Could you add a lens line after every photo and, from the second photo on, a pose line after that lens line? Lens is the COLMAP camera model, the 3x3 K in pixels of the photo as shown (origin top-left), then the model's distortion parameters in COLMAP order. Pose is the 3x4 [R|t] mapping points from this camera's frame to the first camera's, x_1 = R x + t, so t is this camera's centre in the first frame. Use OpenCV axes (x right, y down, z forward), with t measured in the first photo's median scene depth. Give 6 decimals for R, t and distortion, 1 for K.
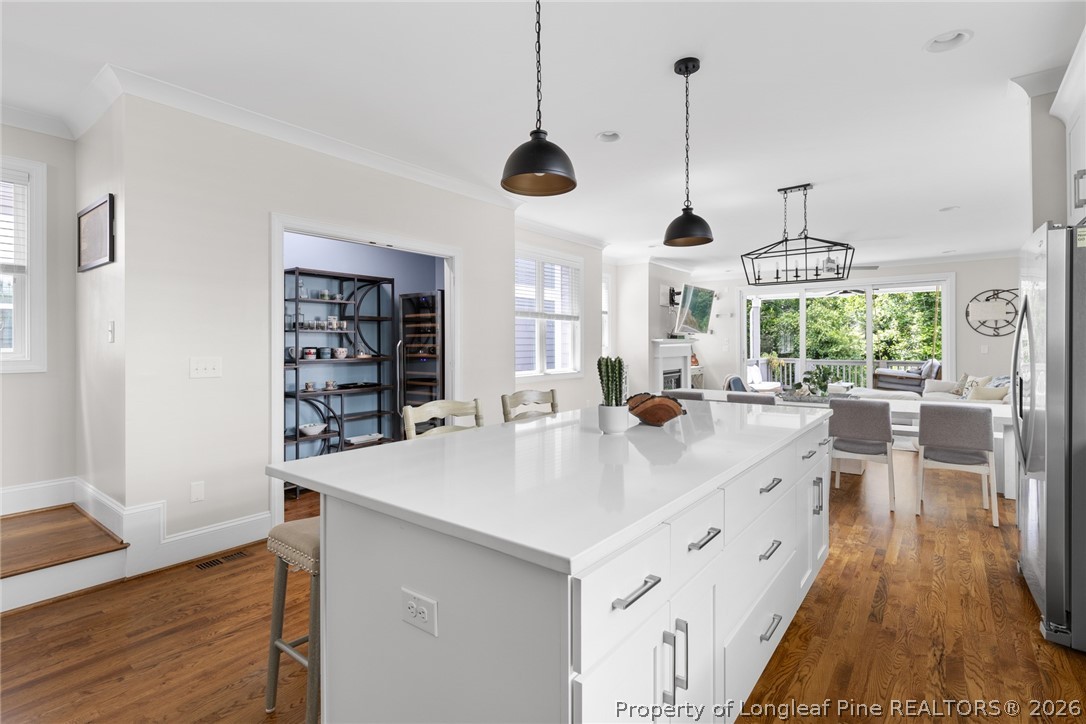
lens RADIAL K [[522.4, 0, 546.1], [0, 522.4, 343.7], [0, 0, 1]] dist [-0.000986, -0.000160]
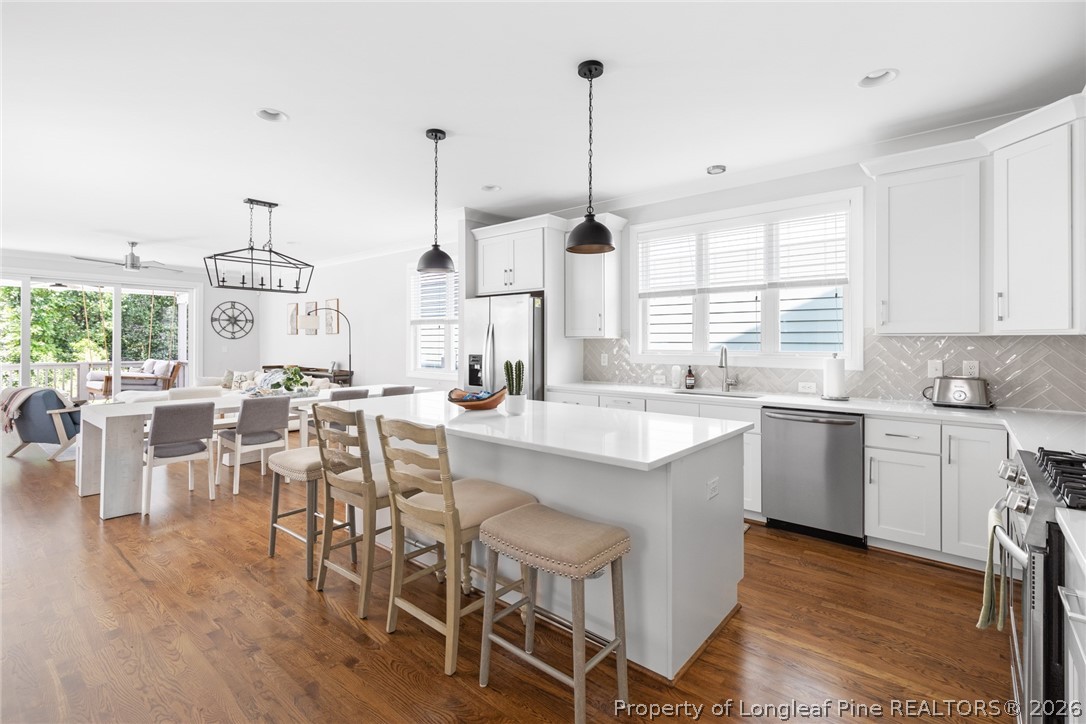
lens RADIAL K [[497.1, 0, 541.3], [0, 497.1, 344.3], [0, 0, 1]] dist [0.003031, 0.005855]
pose [[0.035308, -0.002279, 0.999374, -0.264114], [-0.001869, 0.999996, 0.002346, -0.004913], [-0.999375, -0.001951, 0.035303, 0.195383]]
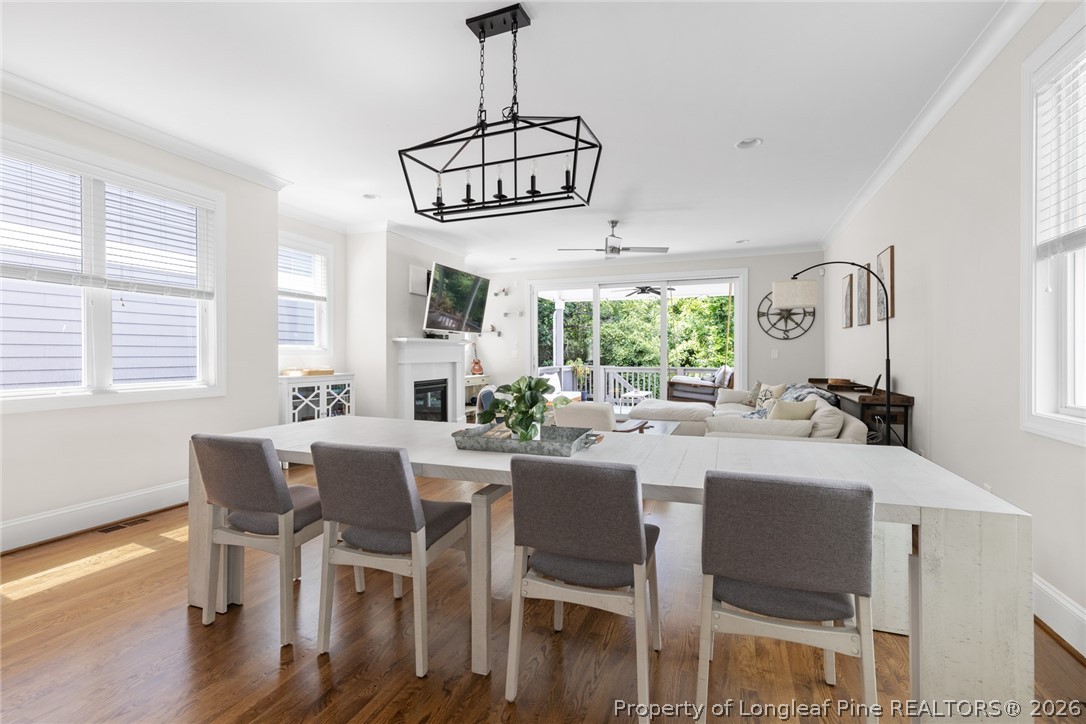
lens RADIAL K [[488.5, 0, 547.1], [0, 488.5, 356.0], [0, 0, 1]] dist [0.003391, 0.000251]
pose [[0.958293, 0.003216, 0.285770, 0.195651], [-0.004256, 0.999986, 0.003019, 0.011877], [-0.285756, -0.004109, 0.958294, 0.268224]]
